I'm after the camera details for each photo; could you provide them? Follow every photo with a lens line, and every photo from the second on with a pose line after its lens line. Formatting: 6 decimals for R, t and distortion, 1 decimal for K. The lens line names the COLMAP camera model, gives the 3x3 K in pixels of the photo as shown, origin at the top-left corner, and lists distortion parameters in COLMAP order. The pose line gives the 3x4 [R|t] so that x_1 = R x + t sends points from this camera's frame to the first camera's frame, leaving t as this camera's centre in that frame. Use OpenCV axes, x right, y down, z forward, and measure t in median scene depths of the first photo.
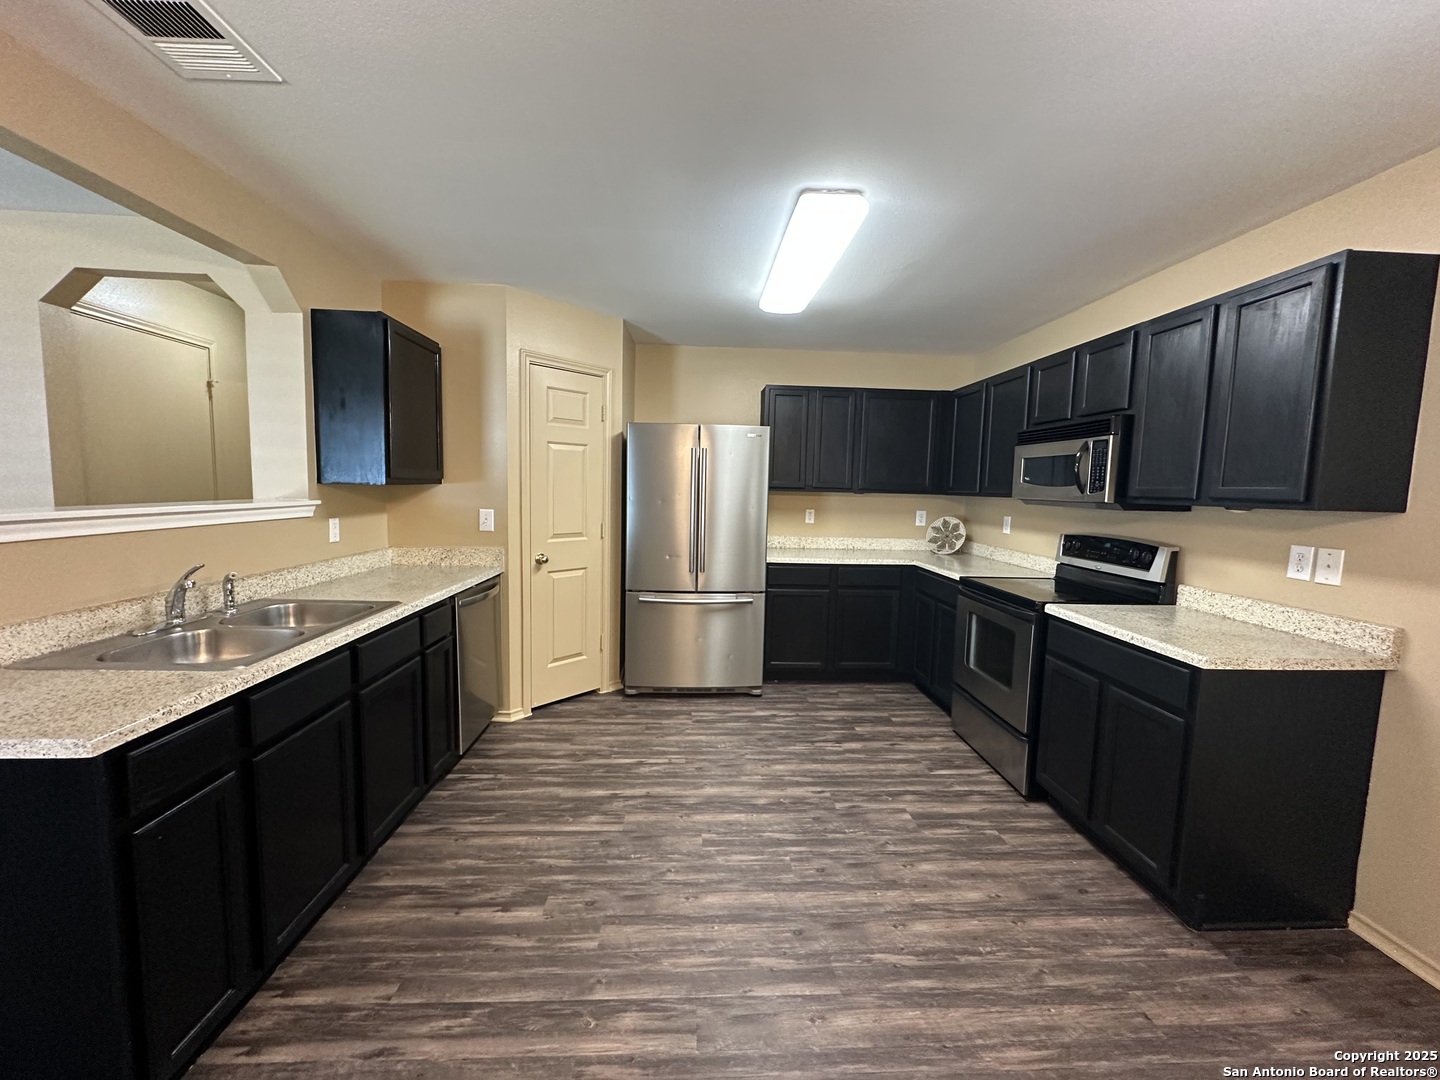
lens RADIAL K [[574.8, 0, 720.0], [0, 574.8, 539.6], [0, 0, 1]] dist [-0.003857, 0.000809]
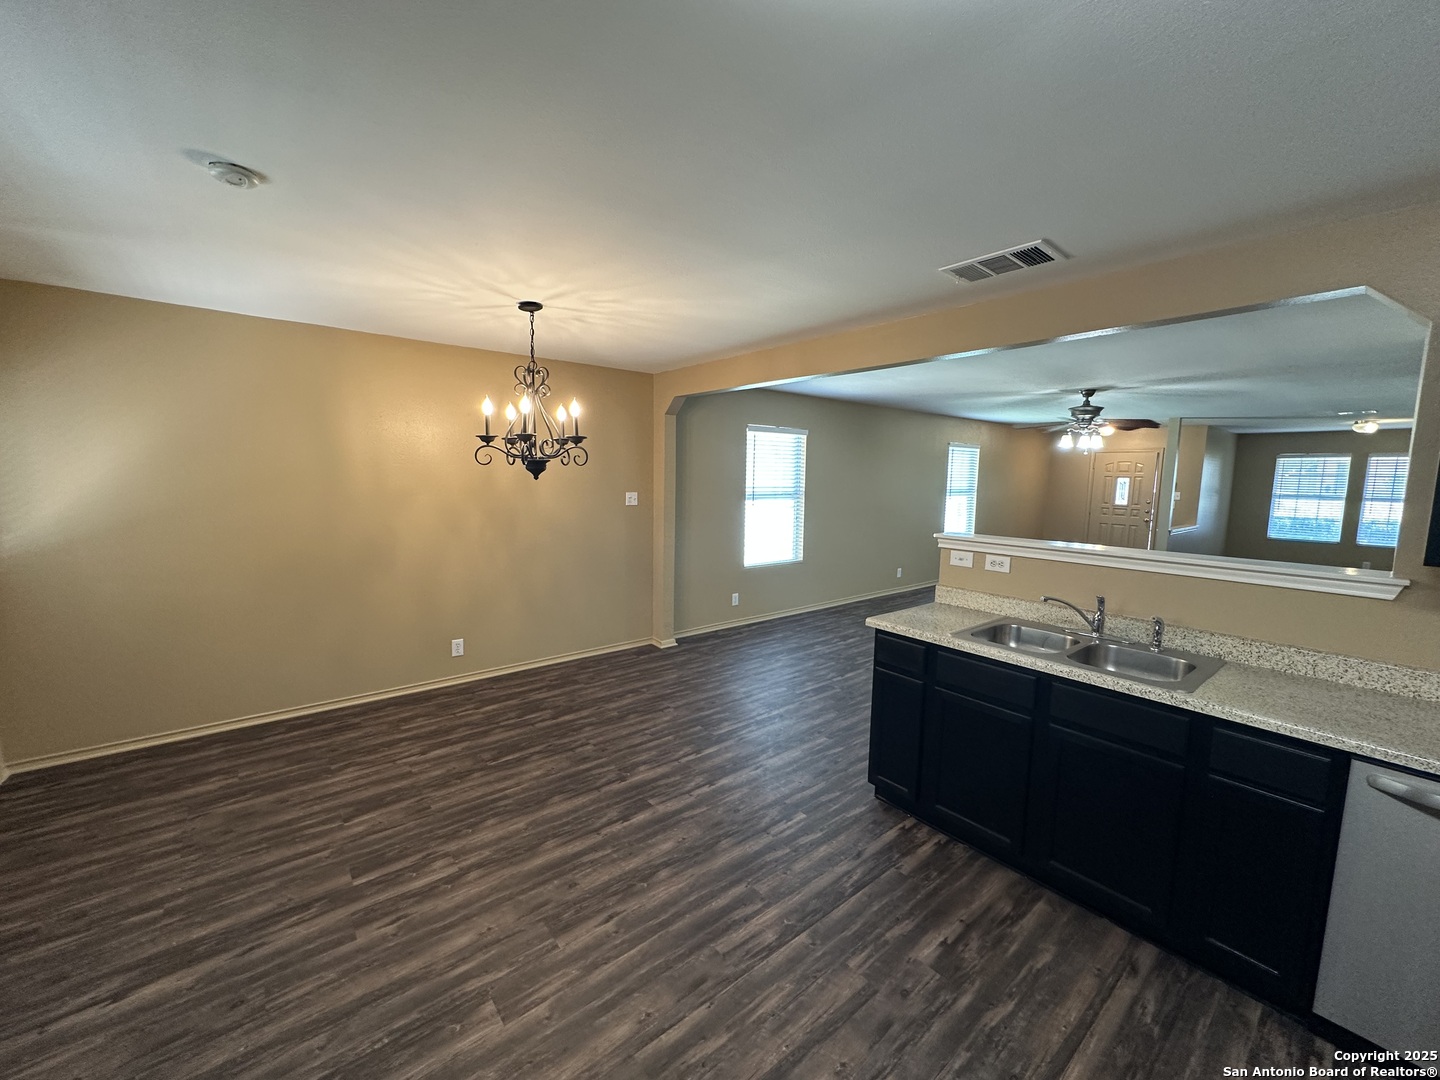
lens RADIAL K [[574.8, 0, 720.4], [0, 574.8, 536.5], [0, 0, 1]] dist [-0.003857, 0.000809]
pose [[-0.802472, 0.026557, -0.596098, 0.432327], [-0.092651, 0.981347, 0.168448, -0.173340], [0.589453, 0.190404, -0.785043, 1.117773]]
